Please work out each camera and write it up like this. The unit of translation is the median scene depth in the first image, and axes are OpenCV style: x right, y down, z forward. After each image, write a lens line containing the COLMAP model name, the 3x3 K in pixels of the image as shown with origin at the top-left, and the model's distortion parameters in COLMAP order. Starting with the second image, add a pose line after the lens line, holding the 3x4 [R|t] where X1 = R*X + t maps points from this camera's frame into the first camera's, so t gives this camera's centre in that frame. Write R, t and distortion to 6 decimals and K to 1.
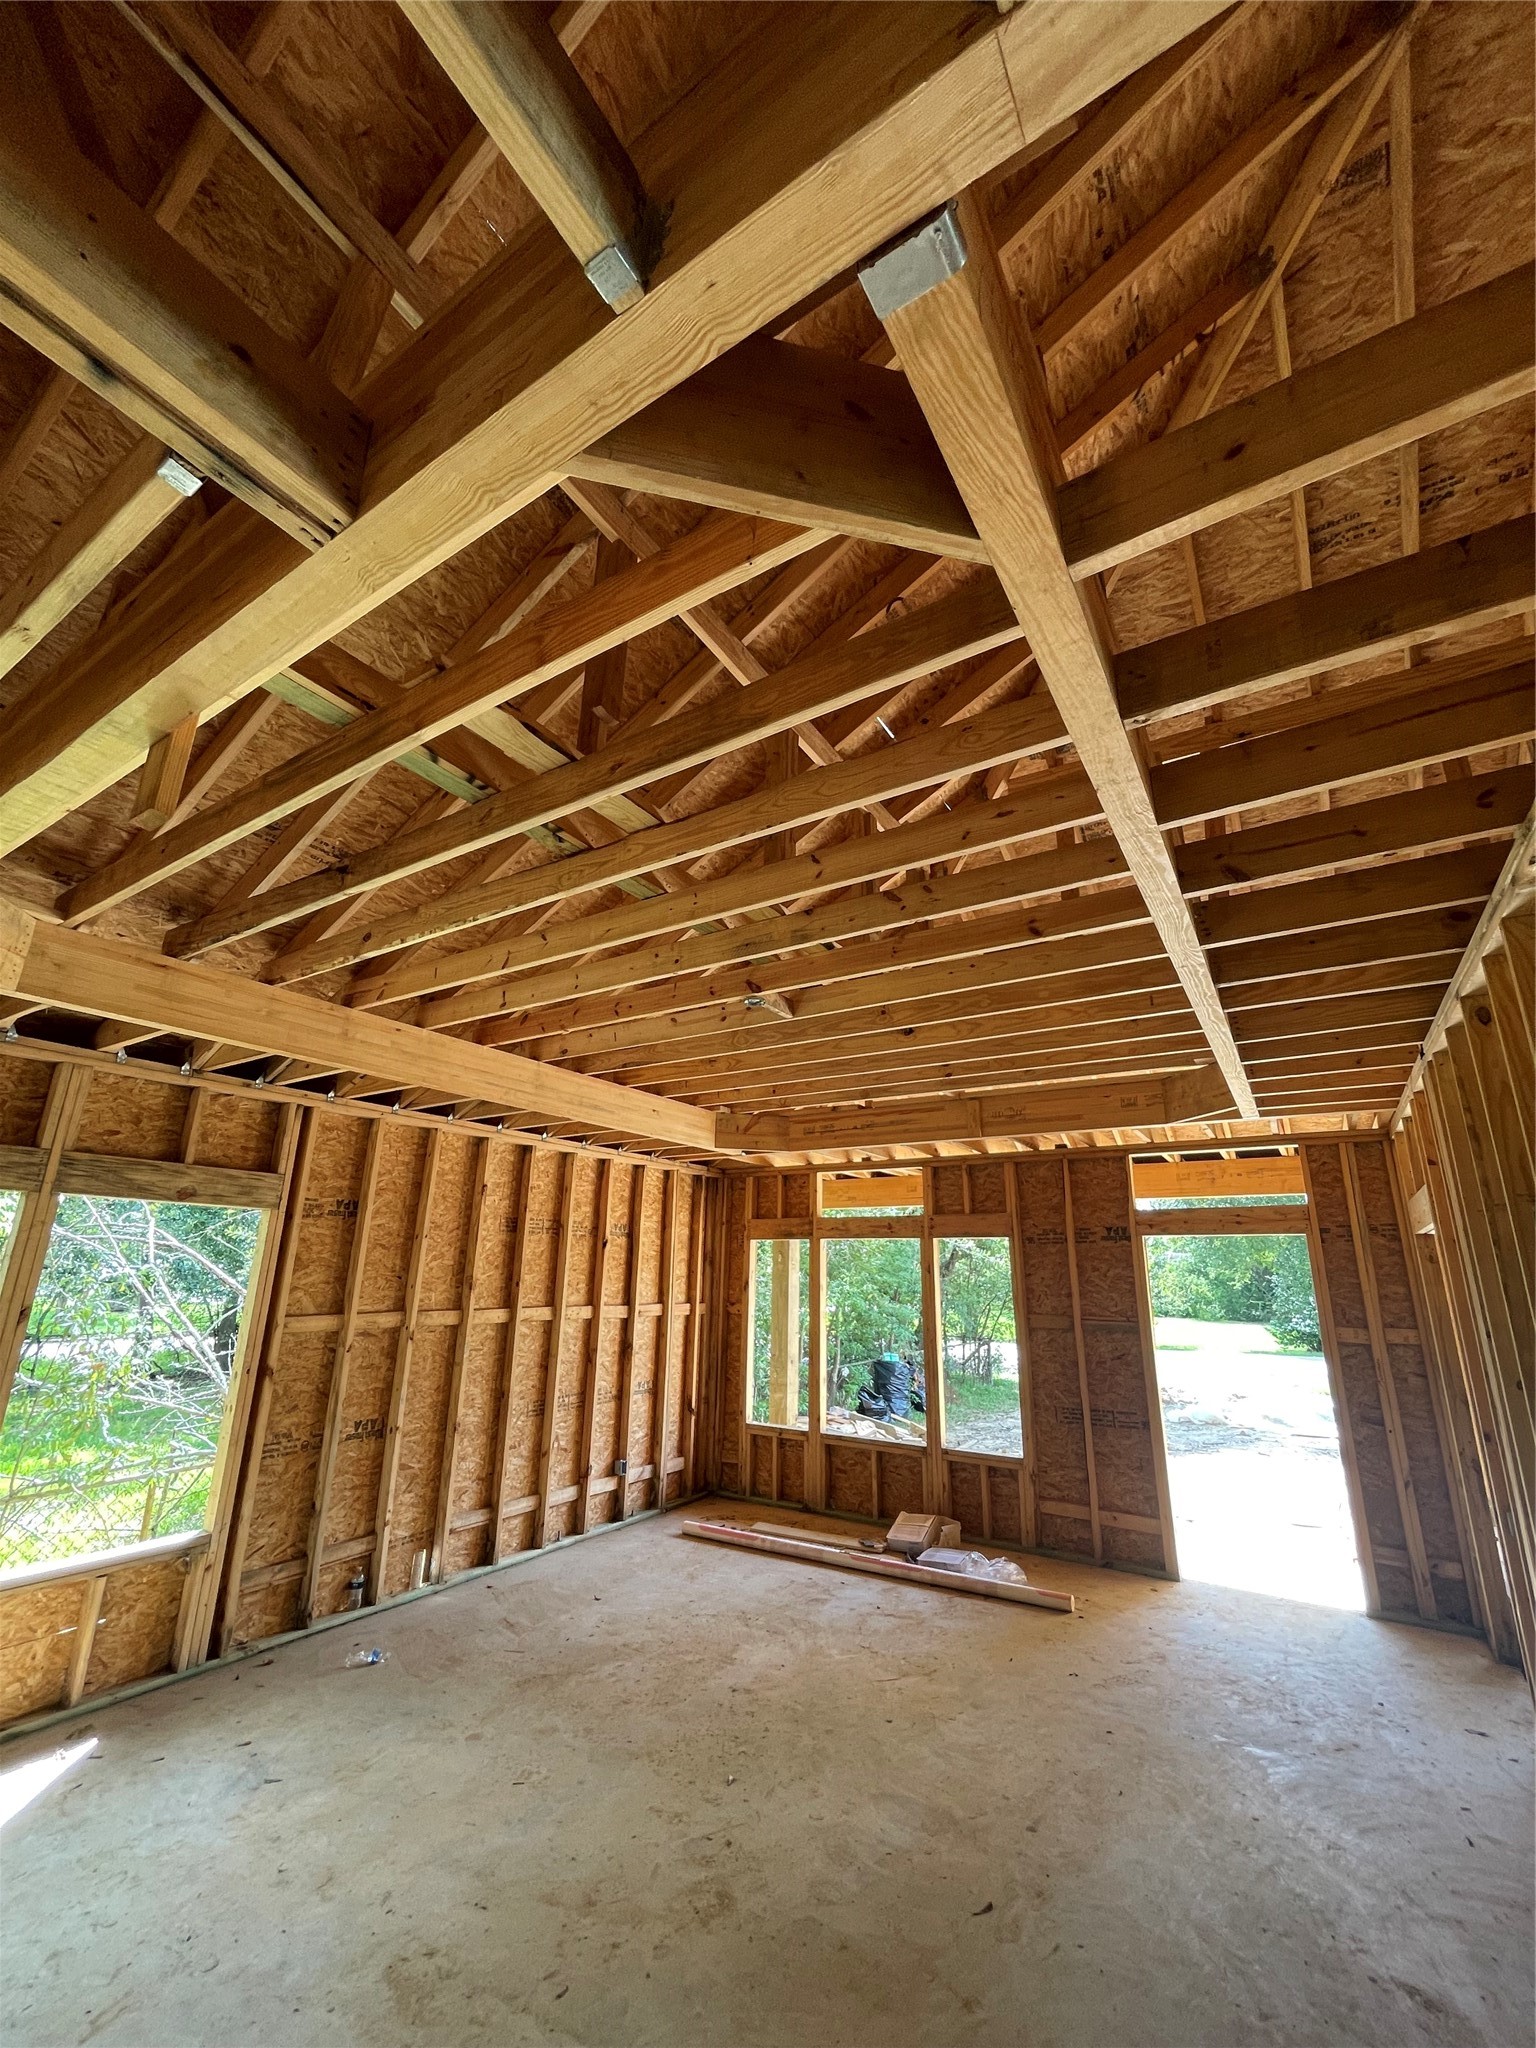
lens RADIAL K [[829.5, 0, 768.0], [0, 829.5, 1024.0], [0, 0, 1]] dist [0.000585, -0.000267]
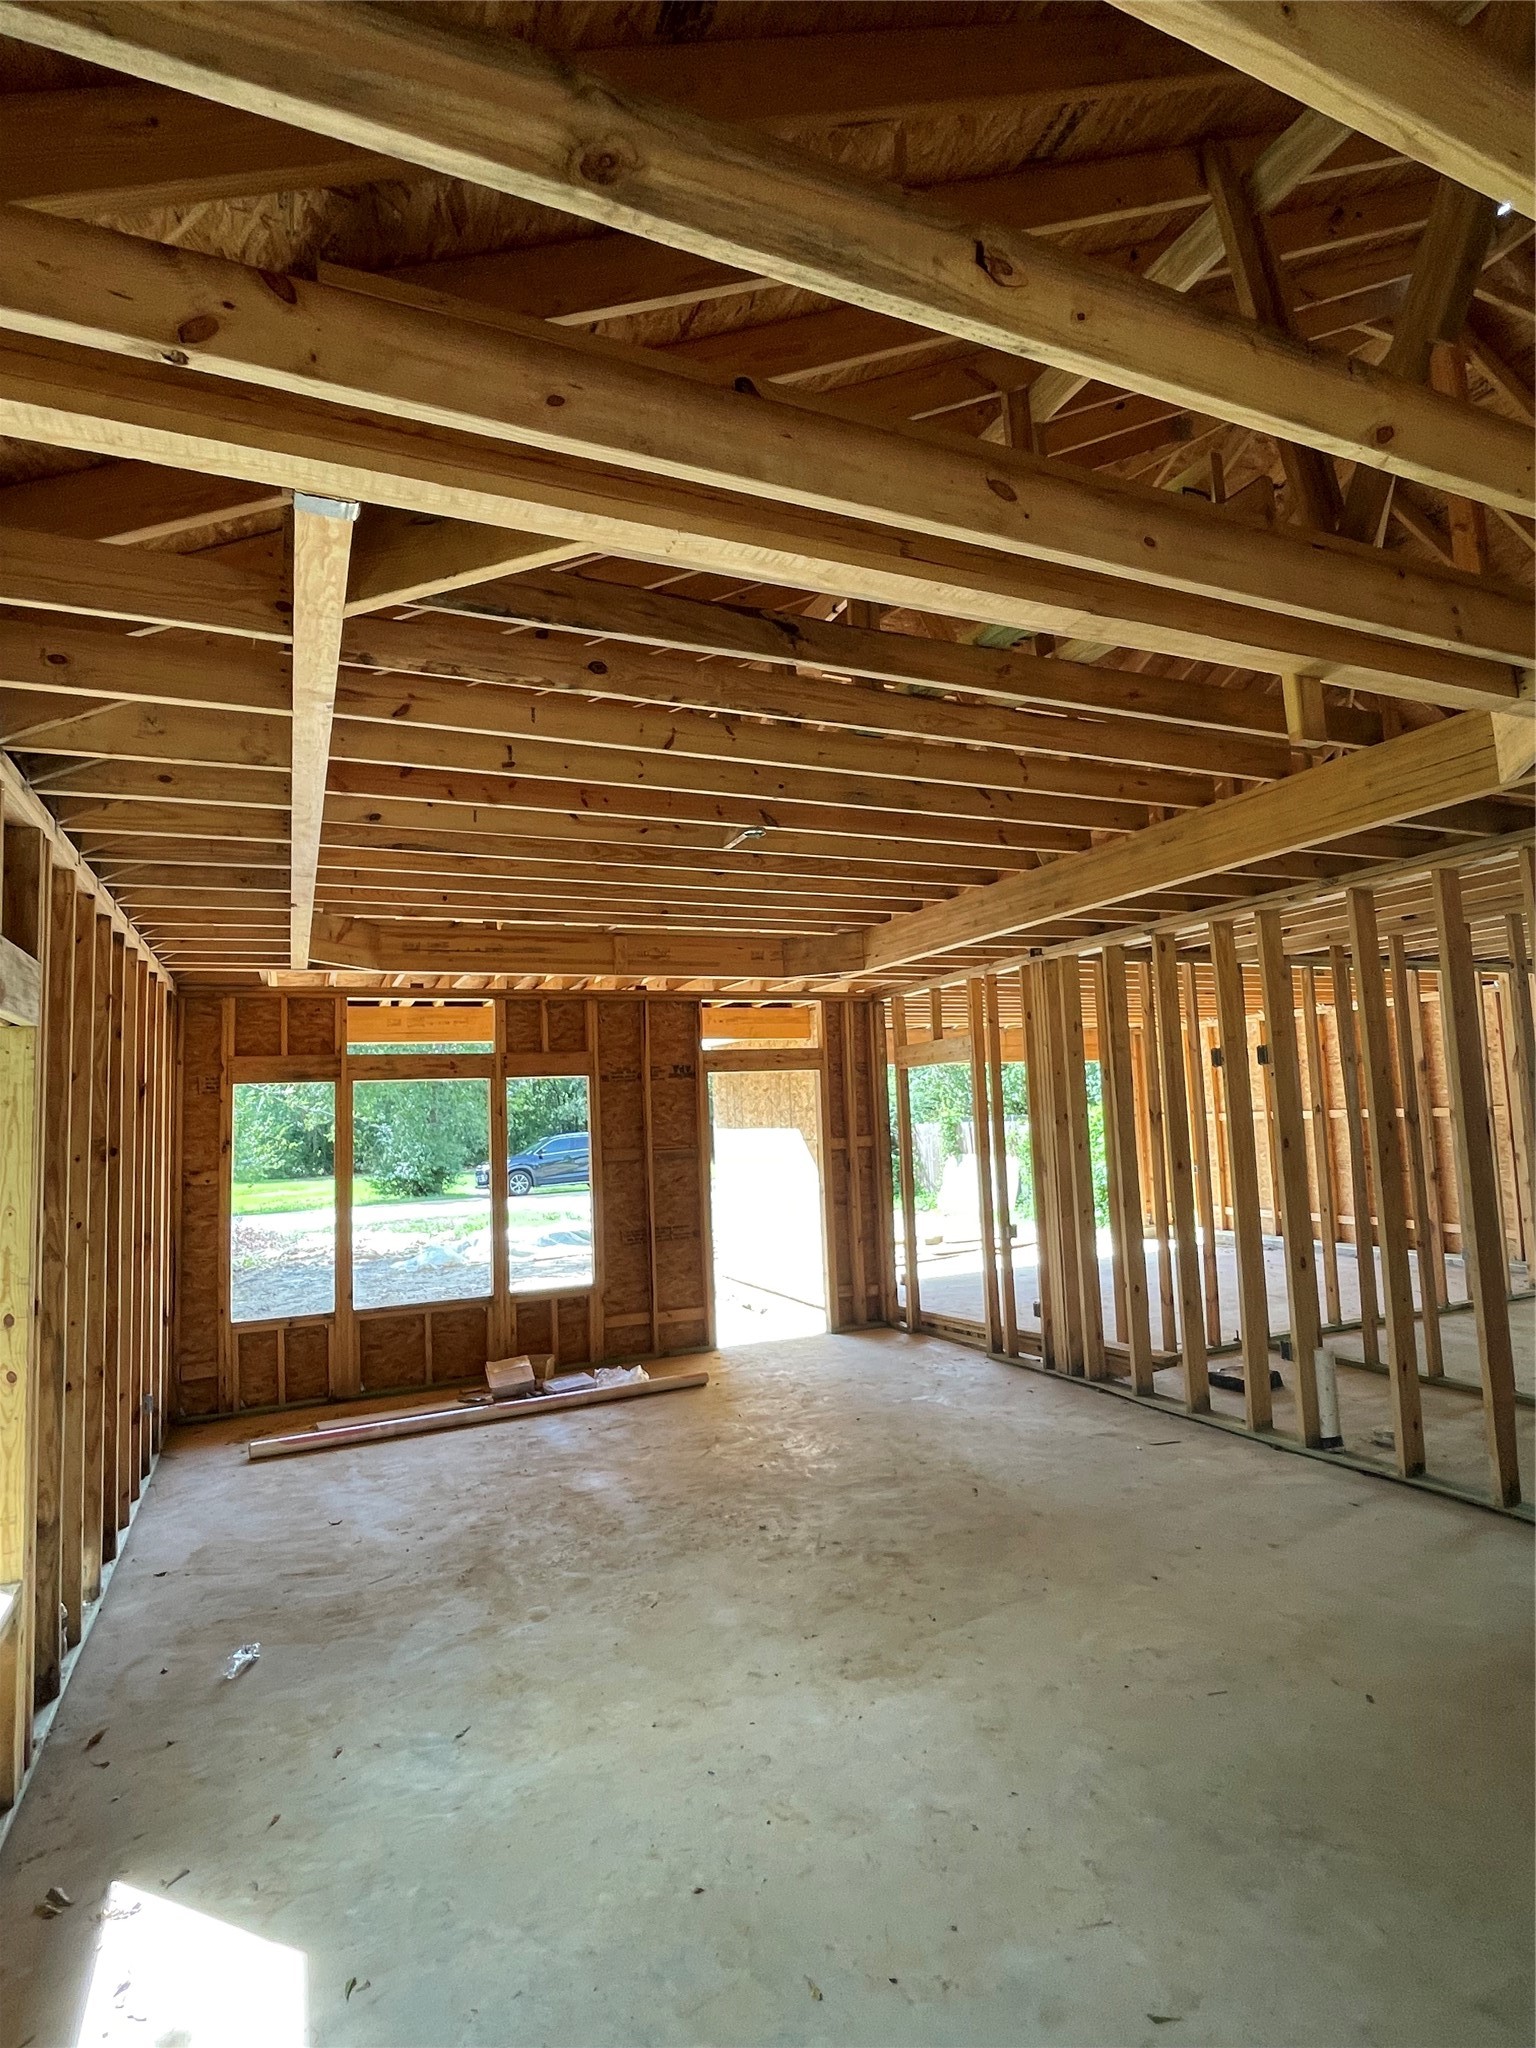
lens RADIAL K [[1049.7, 0, 768.0], [0, 1049.7, 1024.0], [0, 0, 1]] dist [-0.000984, -0.000464]
pose [[0.550269, 0.034560, 0.834272, -0.793231], [-0.192018, 0.977603, 0.086153, 0.064953], [-0.812609, -0.207602, 0.544581, 0.217078]]
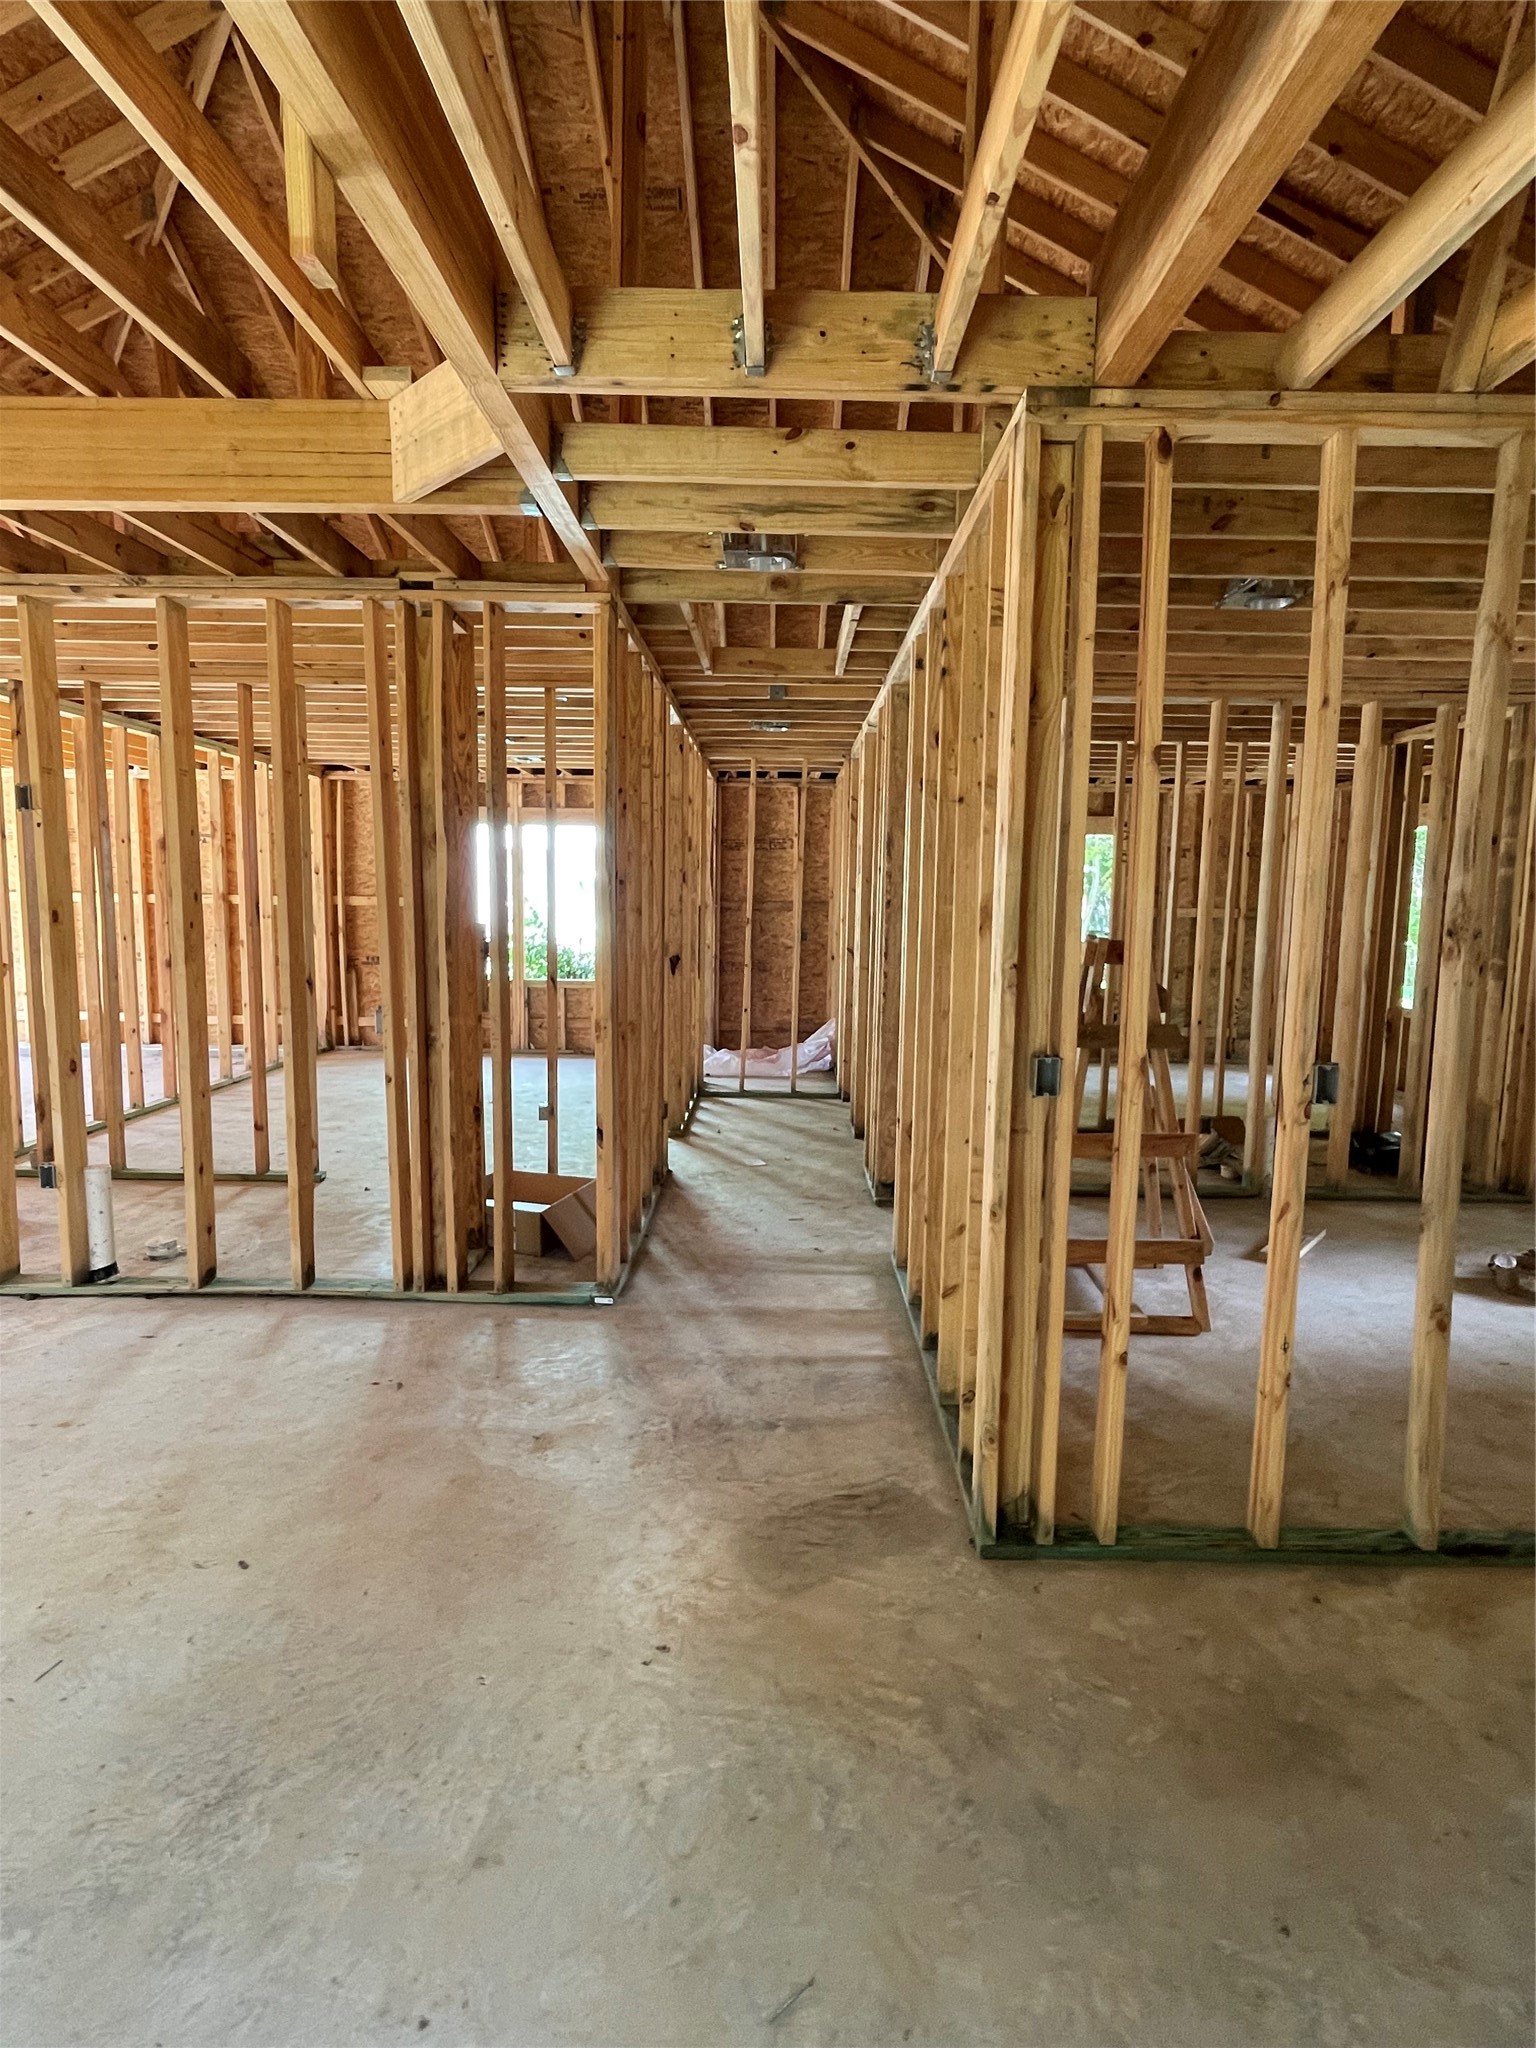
lens RADIAL K [[1040.7, 0, 768.0], [0, 1040.7, 1024.0], [0, 0, 1]] dist [0.000678, 0.000310]
pose [[-0.529103, -0.126786, 0.839033, -0.607948], [-0.267843, 0.963179, -0.023358, 0.122543], [-0.805177, -0.237088, -0.543580, 0.315788]]
